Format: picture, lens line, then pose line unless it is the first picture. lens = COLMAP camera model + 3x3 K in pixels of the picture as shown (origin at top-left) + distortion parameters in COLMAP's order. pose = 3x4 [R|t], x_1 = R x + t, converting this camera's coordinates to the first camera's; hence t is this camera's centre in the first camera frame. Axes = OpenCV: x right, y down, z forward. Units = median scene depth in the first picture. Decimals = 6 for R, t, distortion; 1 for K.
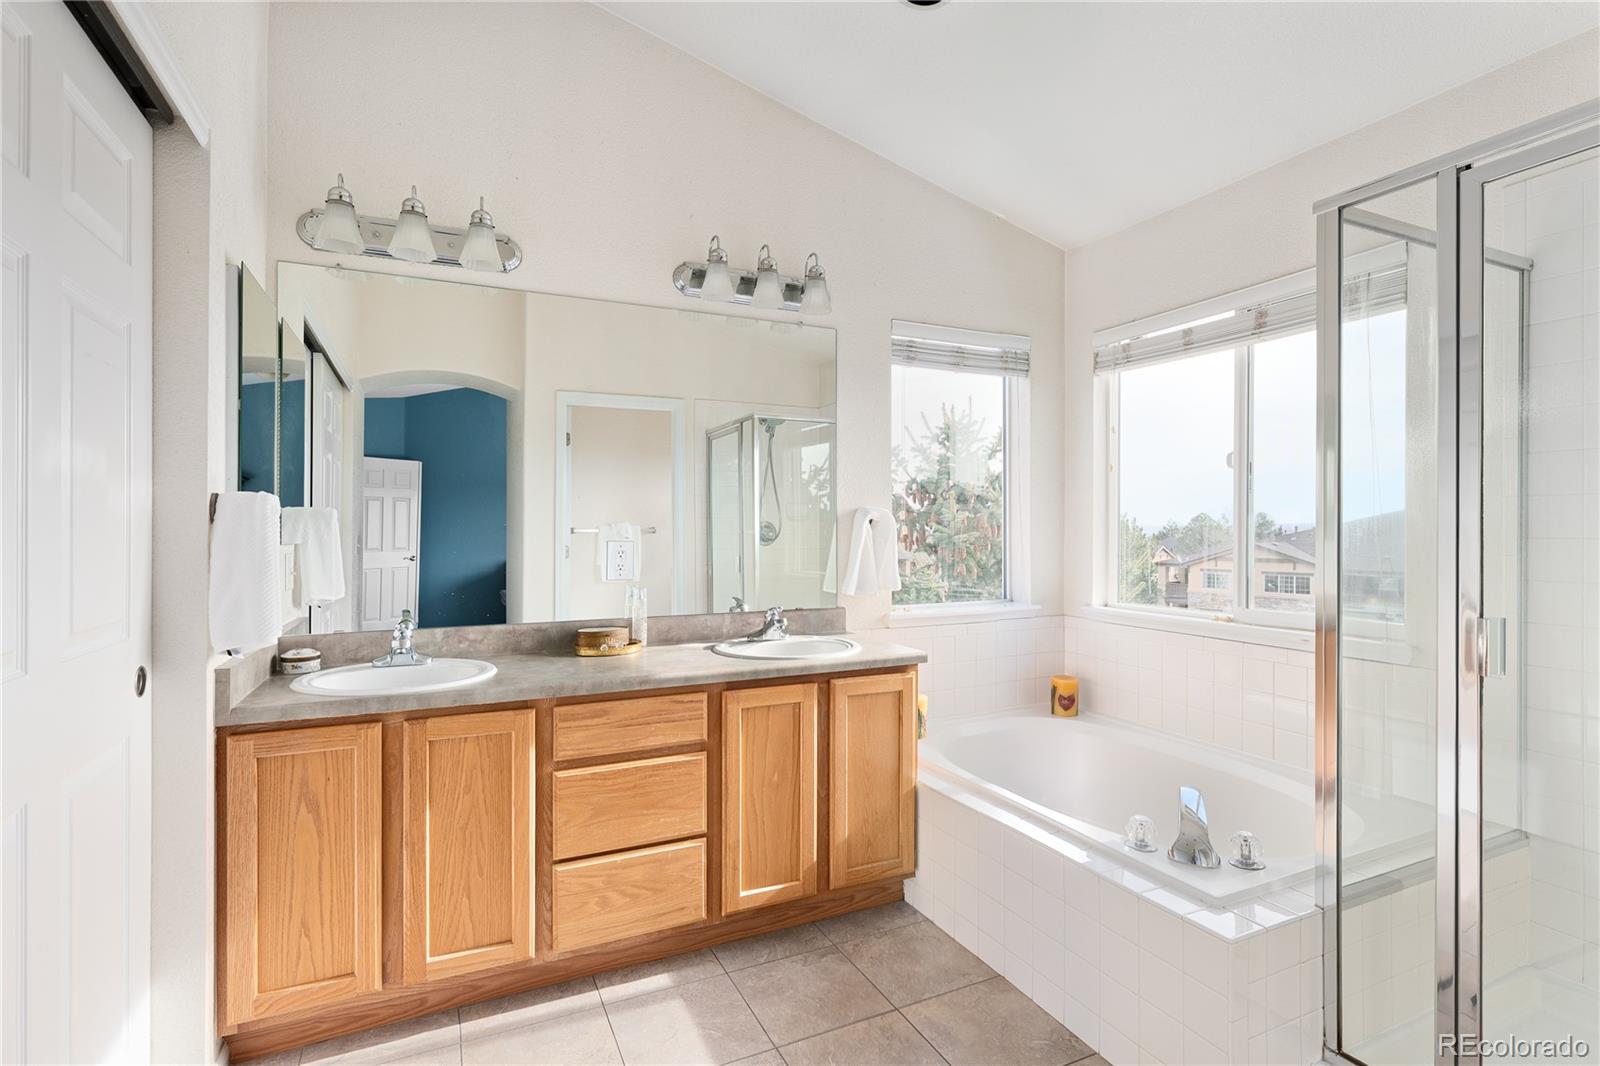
lens RADIAL K [[735.9, 0, 785.8], [0, 735.9, 536.2], [0, 0, 1]] dist [-0.008442, 0.003791]
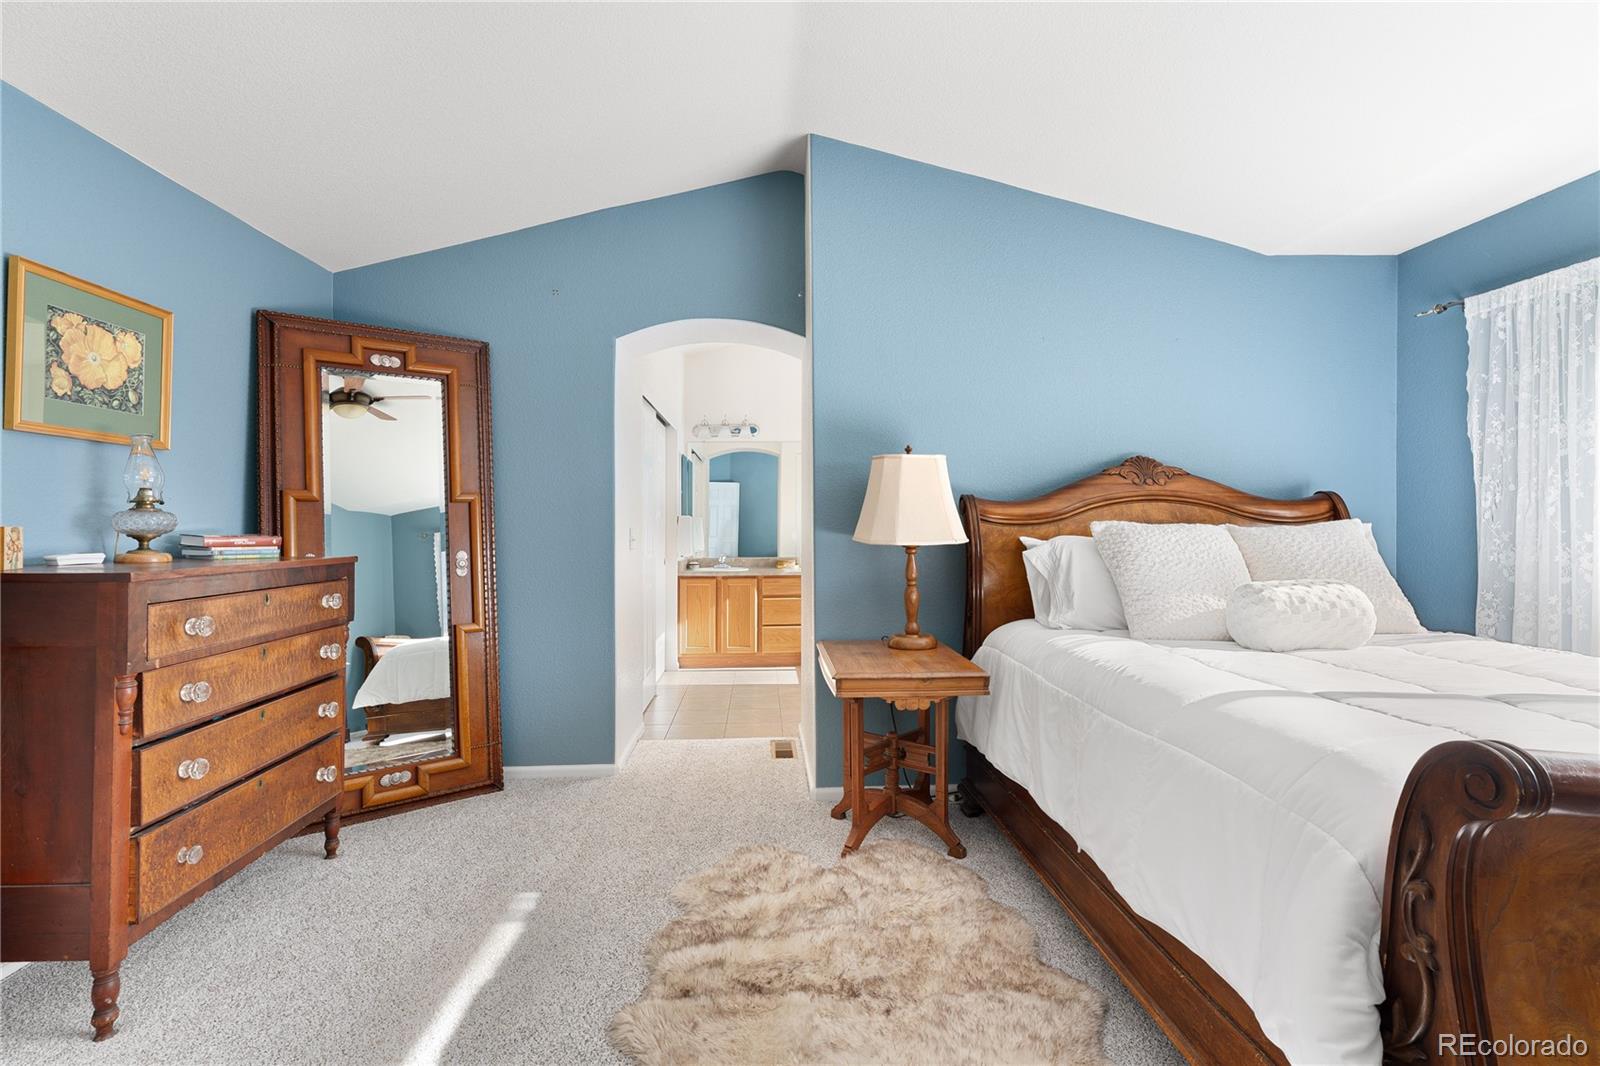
lens RADIAL K [[735.9, 0, 813.6], [0, 735.9, 532.8], [0, 0, 1]] dist [-0.008442, 0.003791]
pose [[0.931401, 0.001144, -0.363993, 0.946854], [-0.001051, 0.999999, 0.000452, 0.021967], [0.363994, -0.000039, 0.931401, -1.711128]]
